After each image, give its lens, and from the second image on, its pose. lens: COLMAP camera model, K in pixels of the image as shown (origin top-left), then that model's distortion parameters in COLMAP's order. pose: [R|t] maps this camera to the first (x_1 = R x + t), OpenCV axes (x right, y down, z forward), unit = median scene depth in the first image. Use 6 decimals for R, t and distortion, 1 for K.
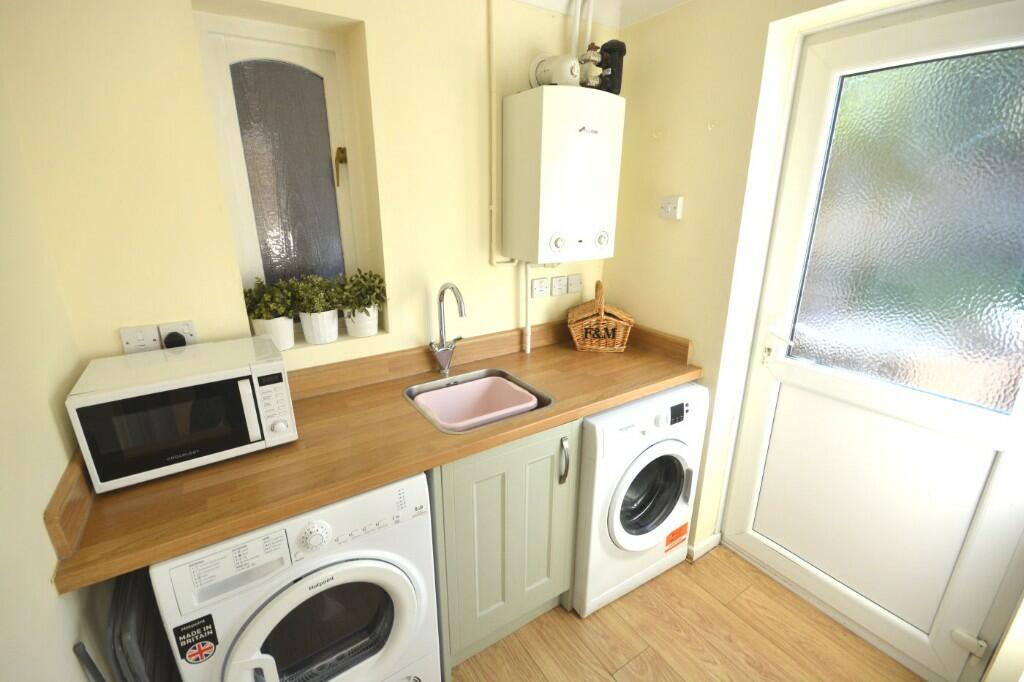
lens RADIAL K [[455.4, 0, 514.3], [0, 455.4, 339.5], [0, 0, 1]] dist [-0.004041, -0.000244]
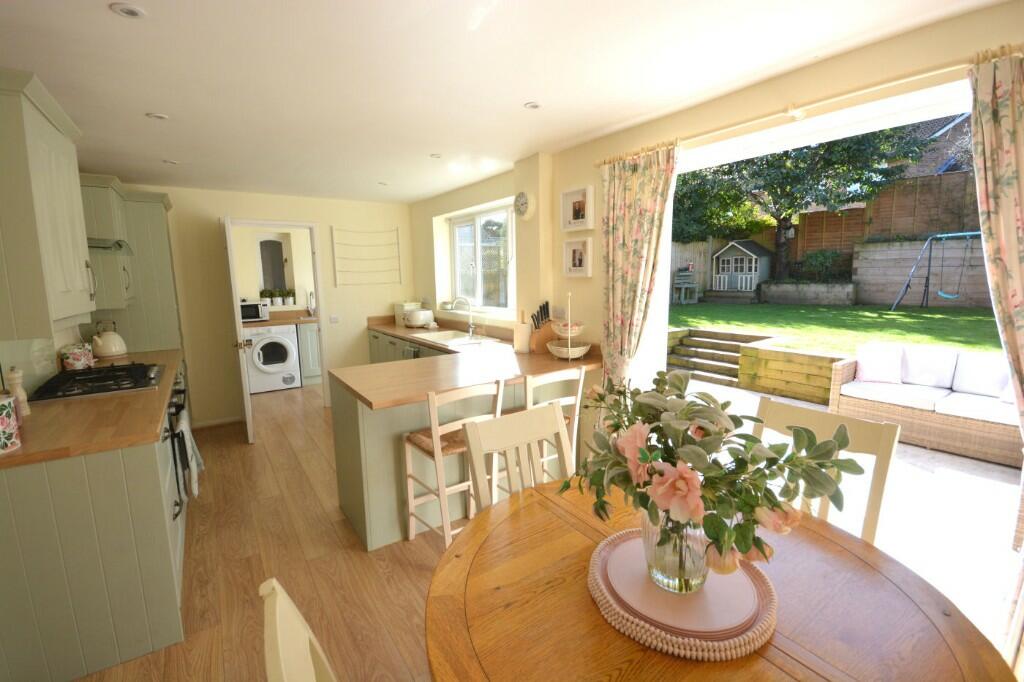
lens RADIAL K [[455.4, 0, 509.6], [0, 455.4, 341.1], [0, 0, 1]] dist [-0.004041, -0.000244]
pose [[0.999723, -0.017912, 0.015254, 1.622837], [0.020173, 0.986256, -0.163988, 1.063544], [-0.012107, 0.164250, 0.986344, -3.056670]]
